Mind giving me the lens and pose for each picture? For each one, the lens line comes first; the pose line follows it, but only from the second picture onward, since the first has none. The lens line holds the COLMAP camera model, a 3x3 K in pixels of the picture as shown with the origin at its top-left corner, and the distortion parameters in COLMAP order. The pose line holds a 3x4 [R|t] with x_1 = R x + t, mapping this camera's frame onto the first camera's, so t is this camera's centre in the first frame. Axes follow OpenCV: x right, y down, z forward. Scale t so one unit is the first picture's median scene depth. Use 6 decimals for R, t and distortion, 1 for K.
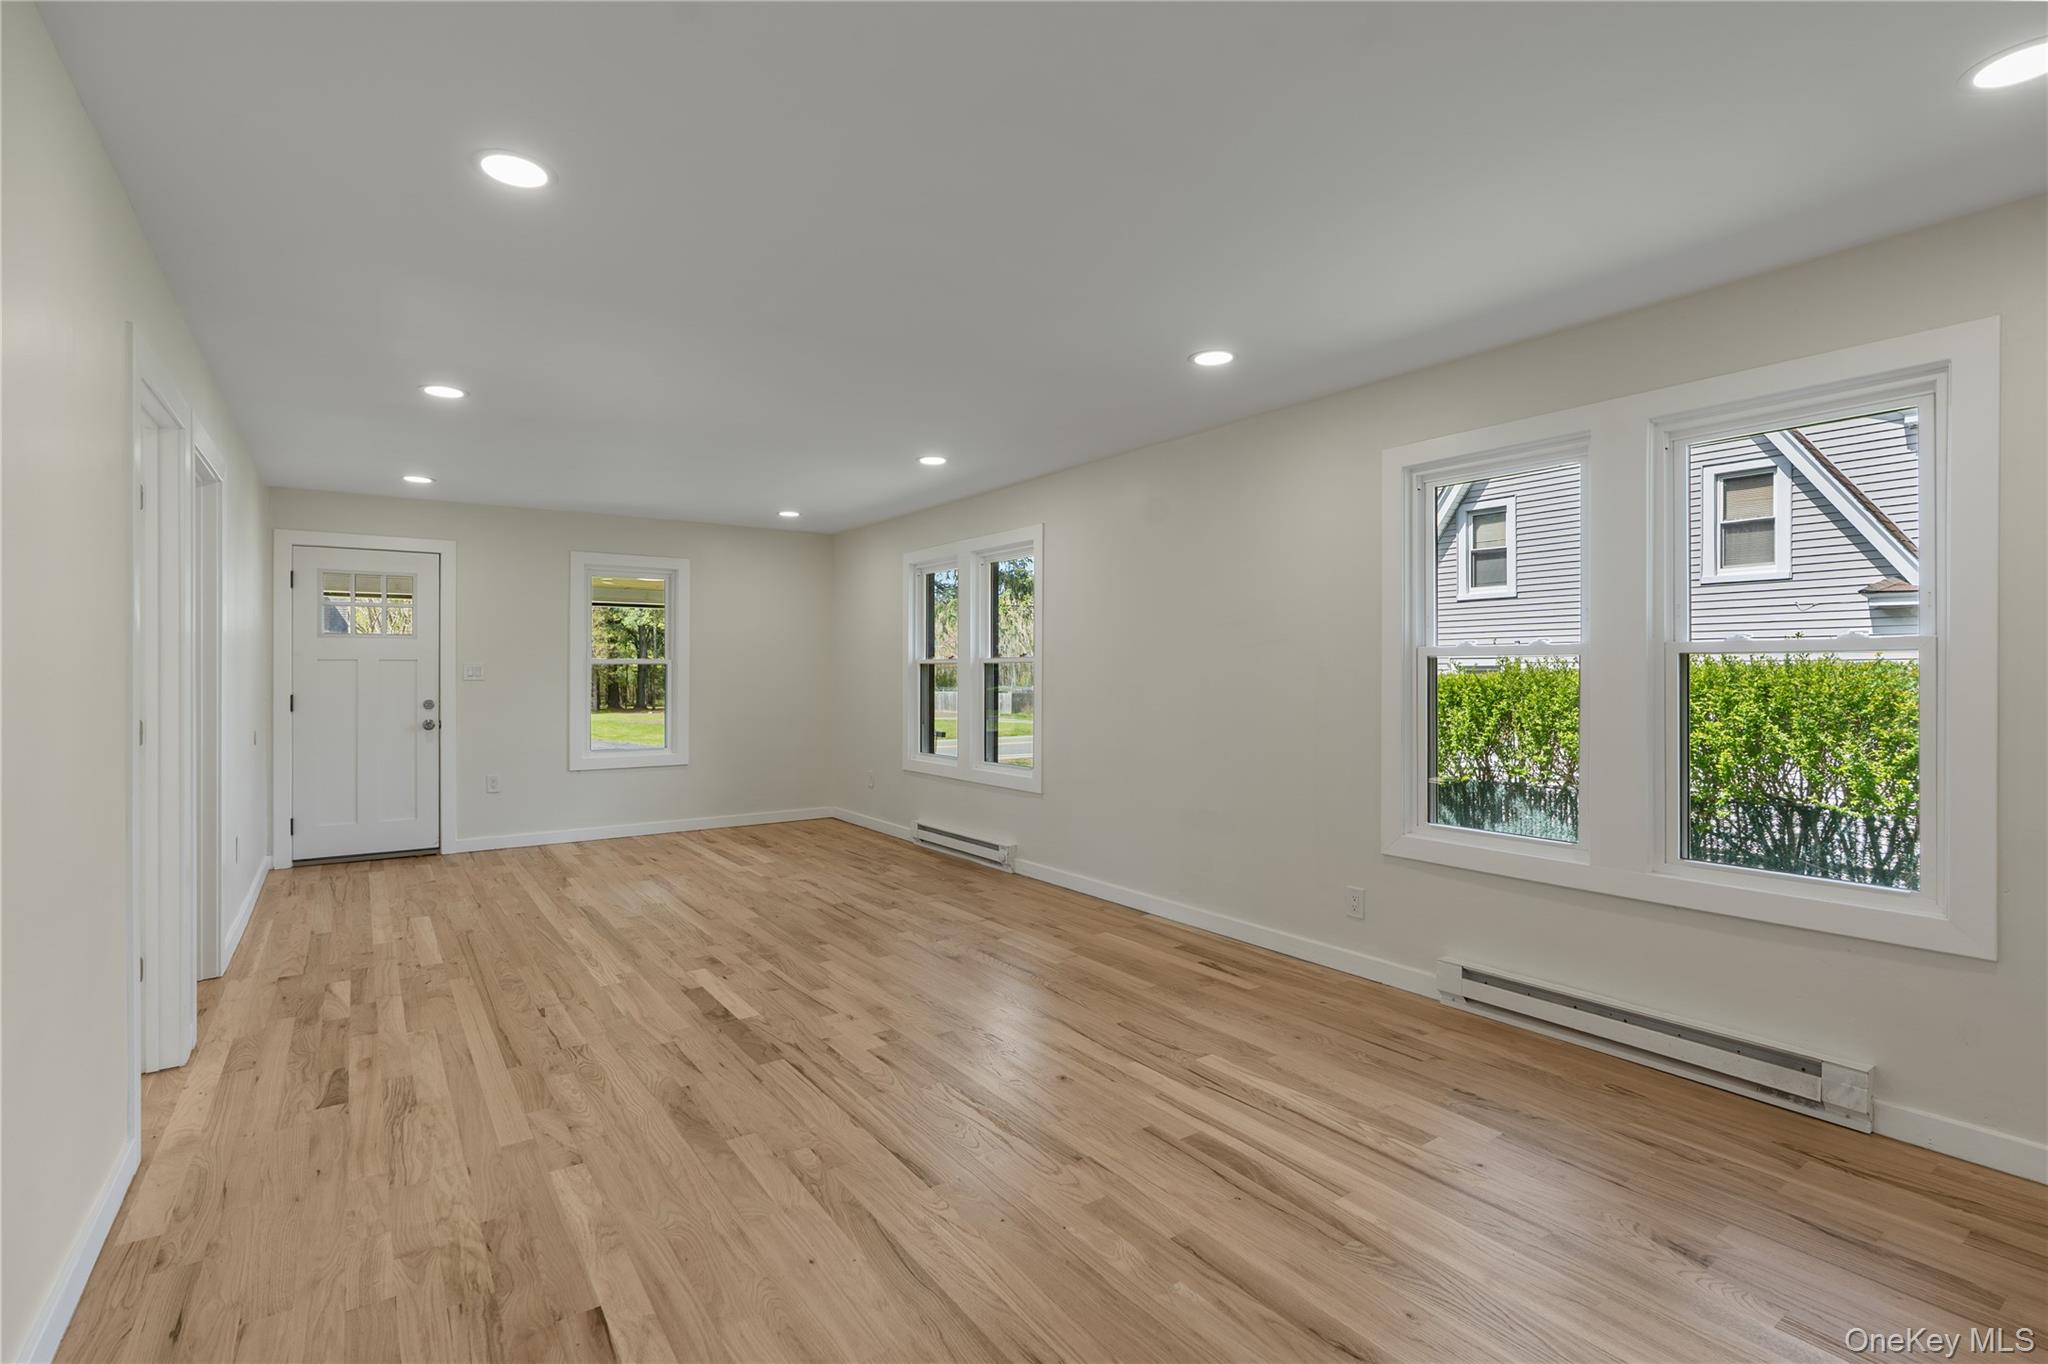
lens RADIAL K [[941.2, 0, 1007.8], [0, 941.2, 672.9], [0, 0, 1]] dist [-0.003868, 0.001302]
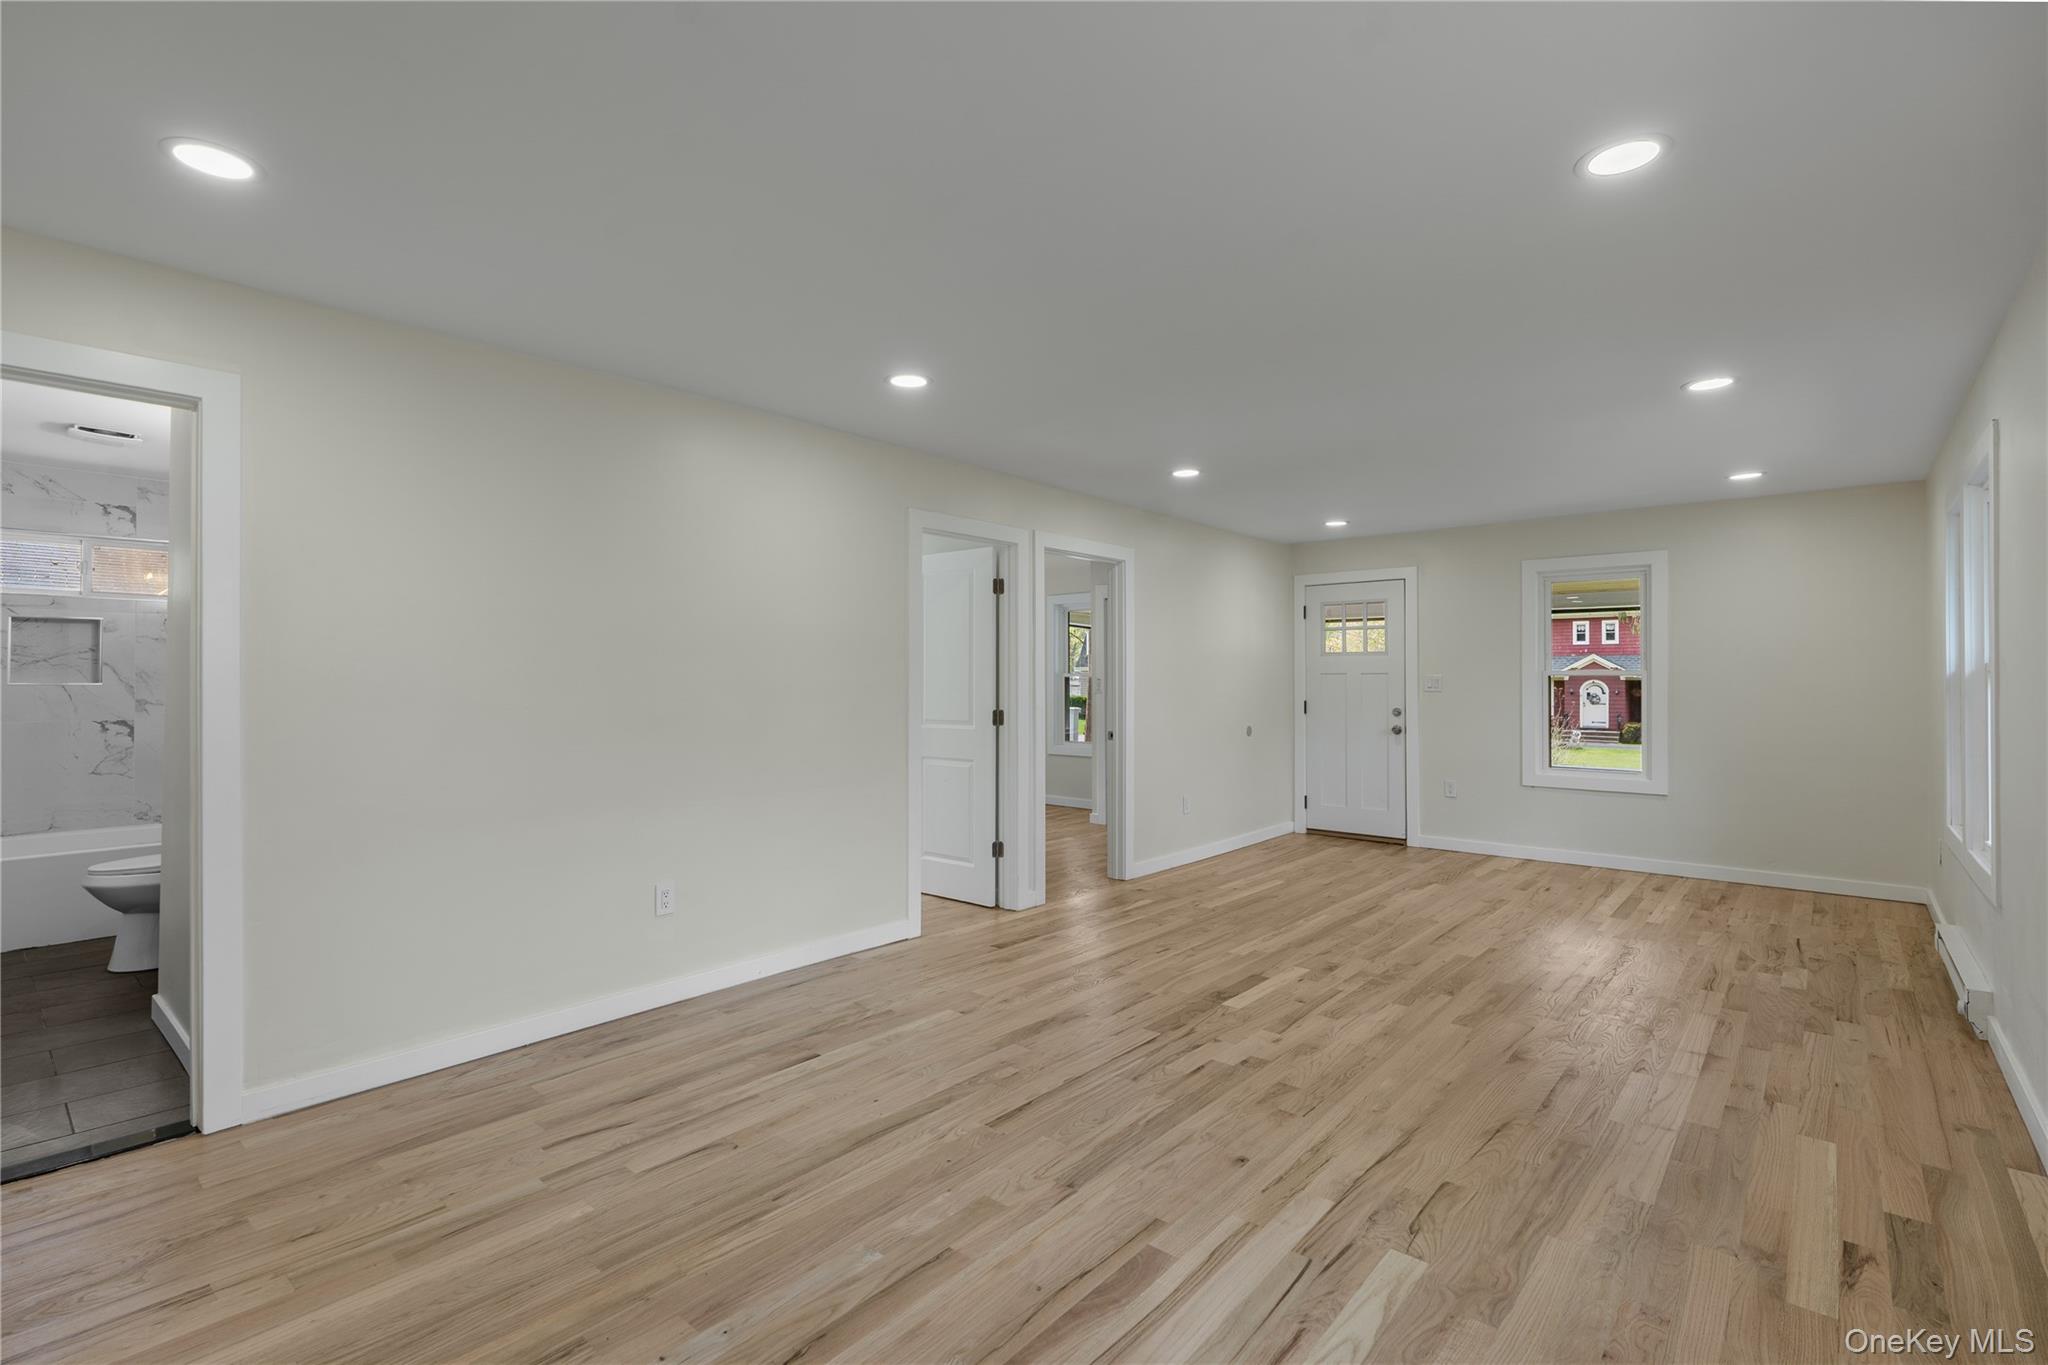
lens RADIAL K [[941.2, 0, 1007.8], [0, 941.2, 673.4], [0, 0, 1]] dist [-0.003868, 0.001302]
pose [[0.241782, -0.008323, -0.970295, 0.674002], [-0.003082, 0.999952, -0.009345, -0.002681], [0.970326, 0.005250, 0.241745, 0.468676]]
